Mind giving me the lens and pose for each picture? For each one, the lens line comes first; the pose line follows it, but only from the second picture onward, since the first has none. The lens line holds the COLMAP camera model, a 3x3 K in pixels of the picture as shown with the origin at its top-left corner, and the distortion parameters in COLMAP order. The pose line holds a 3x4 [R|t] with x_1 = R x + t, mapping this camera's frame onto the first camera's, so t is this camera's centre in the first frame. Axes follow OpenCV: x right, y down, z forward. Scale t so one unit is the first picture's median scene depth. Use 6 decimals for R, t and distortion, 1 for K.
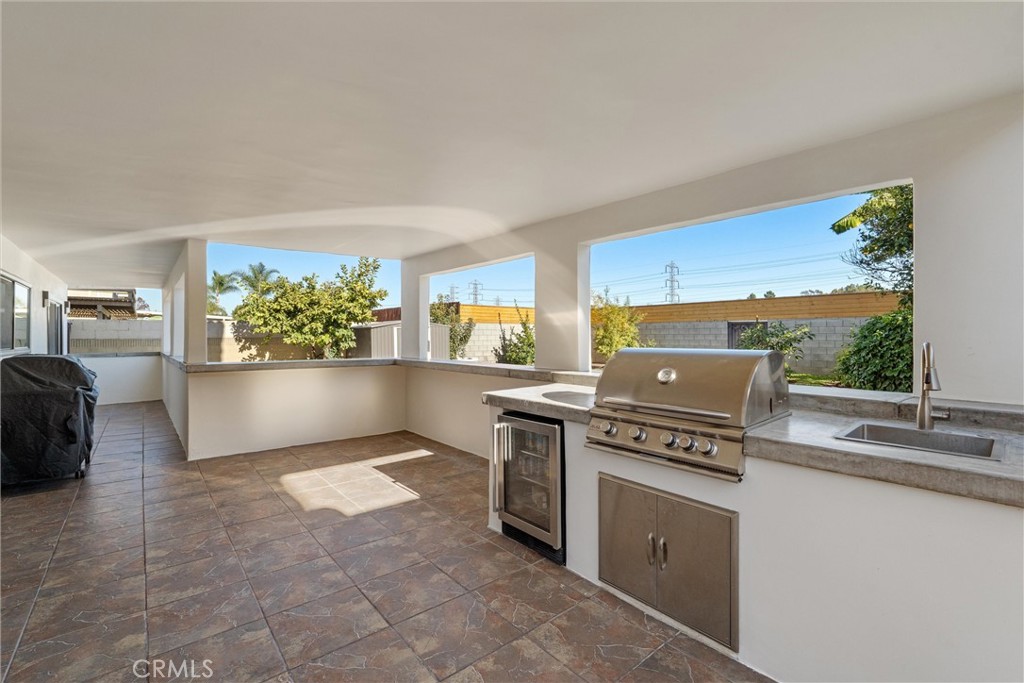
lens RADIAL K [[454.9, 0, 516.0], [0, 454.9, 334.9], [0, 0, 1]] dist [-0.002174, -0.000884]
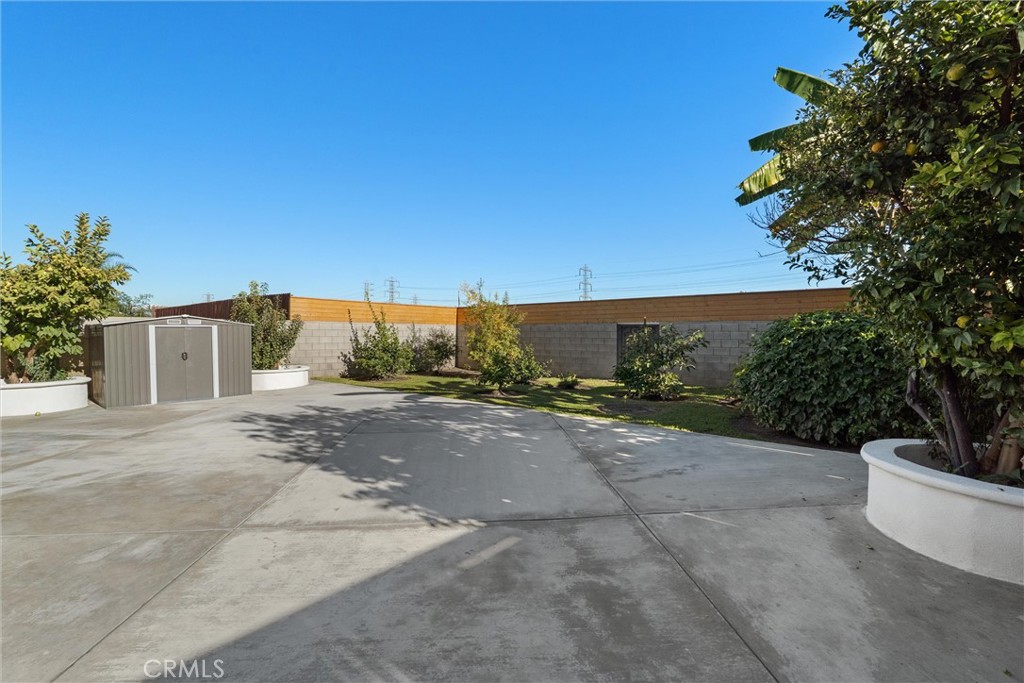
lens RADIAL K [[454.9, 0, 513.0], [0, 454.9, 344.8], [0, 0, 1]] dist [-0.002174, -0.000884]
pose [[0.985121, 0.006164, 0.171750, 0.119131], [-0.009910, 0.999731, 0.020963, -0.005618], [-0.171575, -0.022353, 0.984917, 0.178403]]
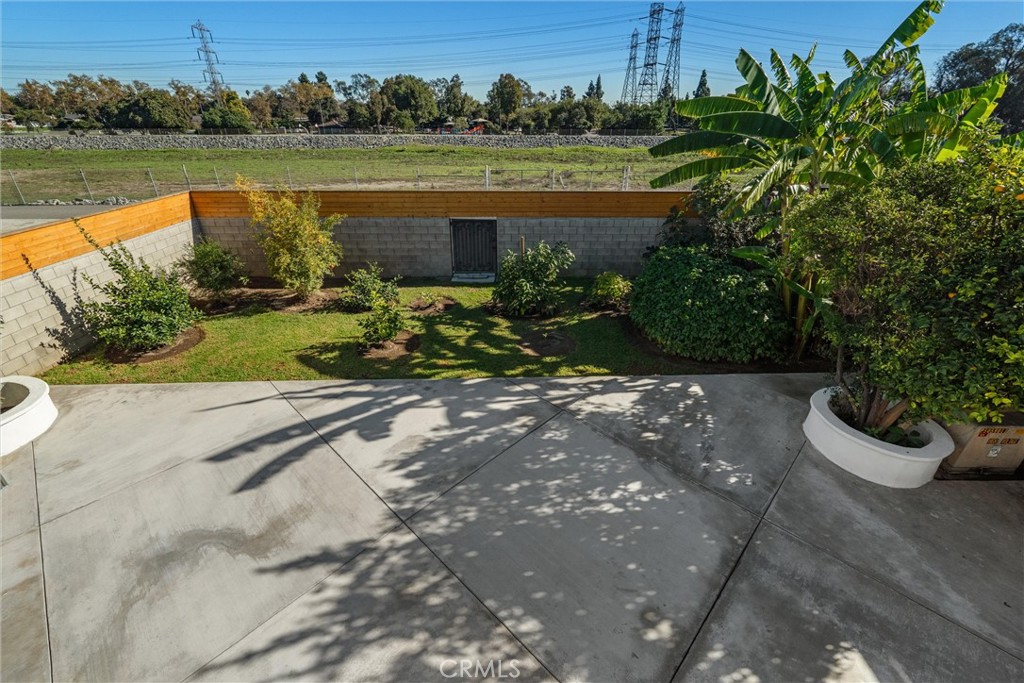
lens RADIAL K [[454.9, 0, 516.0], [0, 454.9, 344.2], [0, 0, 1]] dist [-0.002174, -0.000884]
pose [[0.627552, -0.344401, 0.698260, -0.088938], [-0.010682, 0.892950, 0.450029, -0.183418], [-0.778501, -0.289875, 0.556694, 0.385359]]
